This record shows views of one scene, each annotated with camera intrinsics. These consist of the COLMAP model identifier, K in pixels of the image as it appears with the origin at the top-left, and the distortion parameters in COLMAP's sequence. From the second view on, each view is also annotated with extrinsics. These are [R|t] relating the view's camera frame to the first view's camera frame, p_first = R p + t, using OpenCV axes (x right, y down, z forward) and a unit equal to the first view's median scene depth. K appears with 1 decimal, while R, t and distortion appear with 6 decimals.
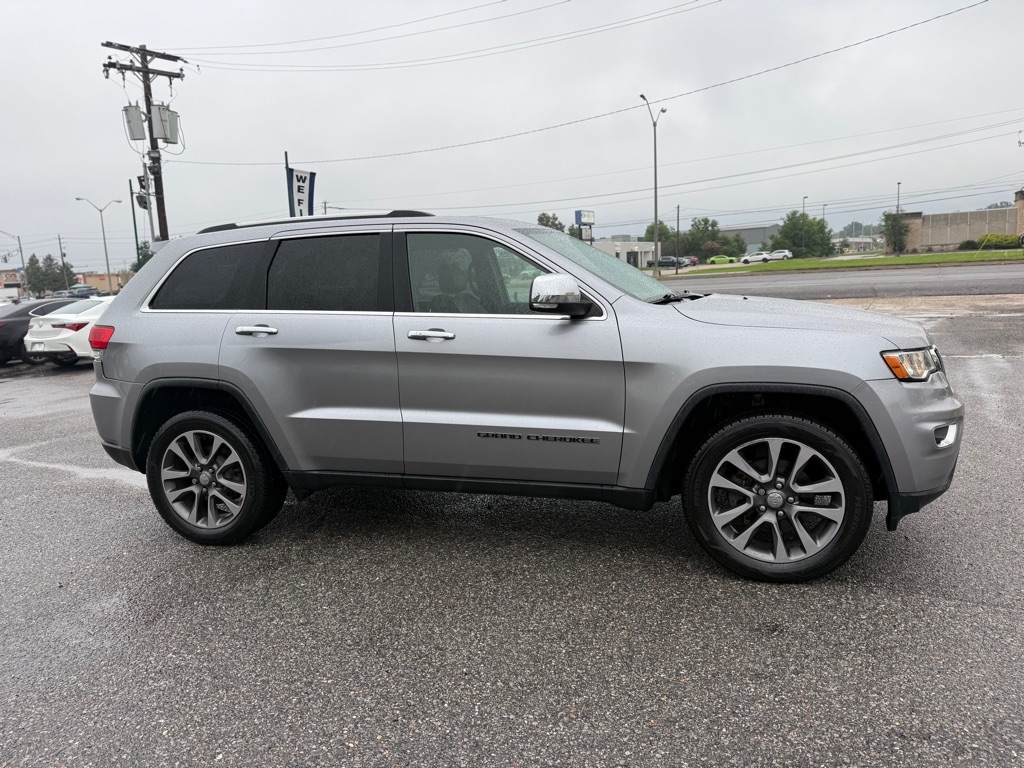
lens RADIAL K [[712.2, 0, 512.0], [0, 712.2, 384.0], [0, 0, 1]] dist [0.061865, -0.077957]
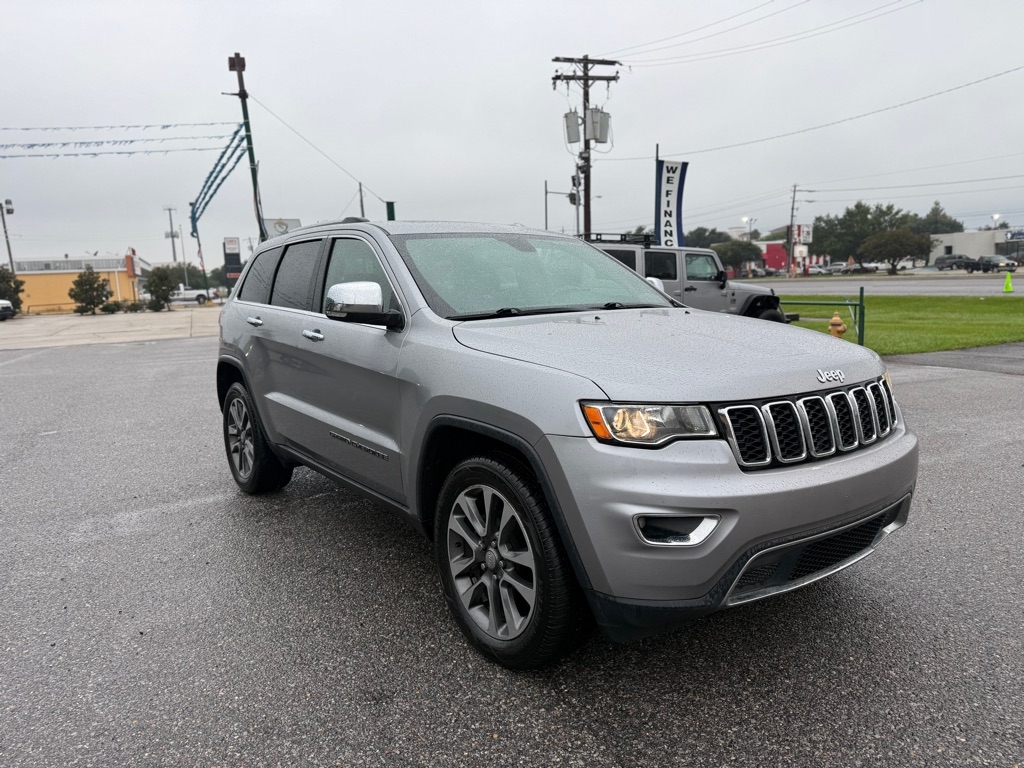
lens RADIAL K [[738.5, 0, 512.0], [0, 738.5, 384.0], [0, 0, 1]] dist [0.004372, -0.000579]
pose [[0.792800, 0.107917, -0.599852, 0.127686], [-0.100951, 0.993856, 0.045377, -0.012307], [0.601064, 0.024581, 0.798823, 0.046476]]
